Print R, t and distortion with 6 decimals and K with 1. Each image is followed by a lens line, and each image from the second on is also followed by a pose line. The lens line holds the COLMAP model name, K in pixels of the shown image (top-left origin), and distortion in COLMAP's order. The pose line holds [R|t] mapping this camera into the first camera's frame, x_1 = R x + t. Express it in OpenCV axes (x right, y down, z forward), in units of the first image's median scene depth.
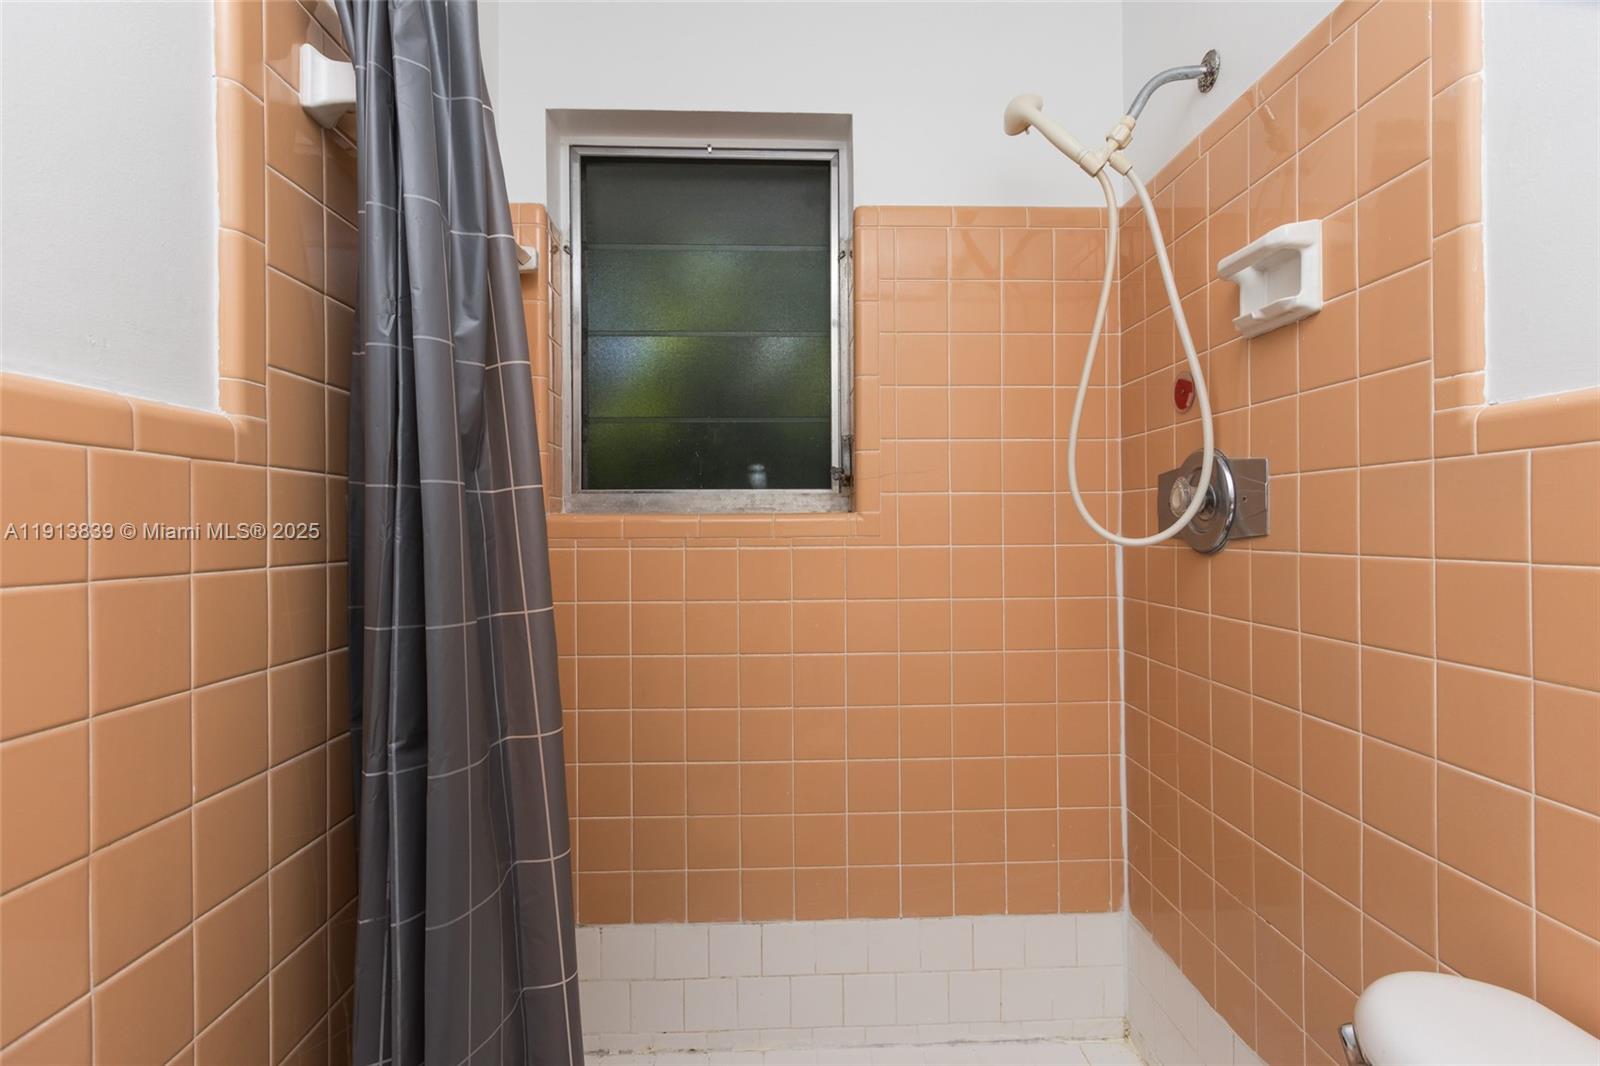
lens RADIAL K [[772.0, 0, 802.6], [0, 772.0, 529.1], [0, 0, 1]] dist [0.003907, 0.000249]
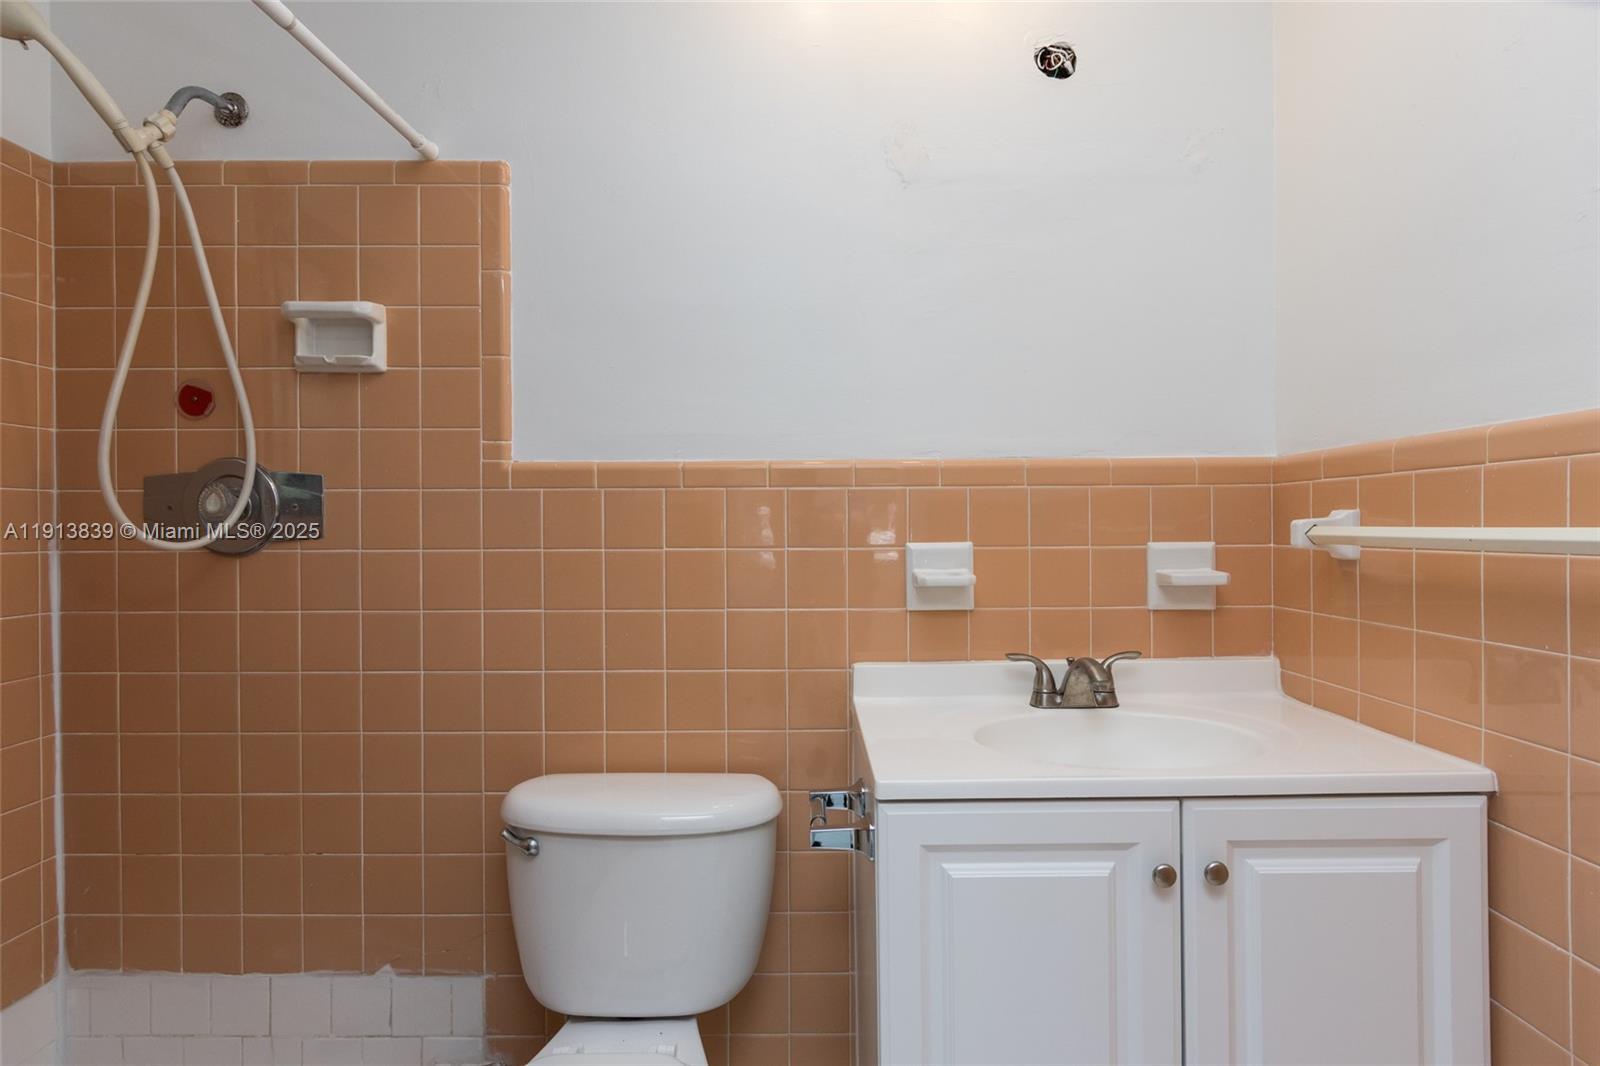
lens RADIAL K [[835.4, 0, 800.0], [0, 835.4, 533.0], [0, 0, 1]] dist [-0.000703, -0.000434]
pose [[0.036828, -0.000983, 0.999321, -0.641021], [0.006133, 0.999981, 0.000758, 0.004717], [-0.999303, 0.006101, 0.036834, 0.173002]]
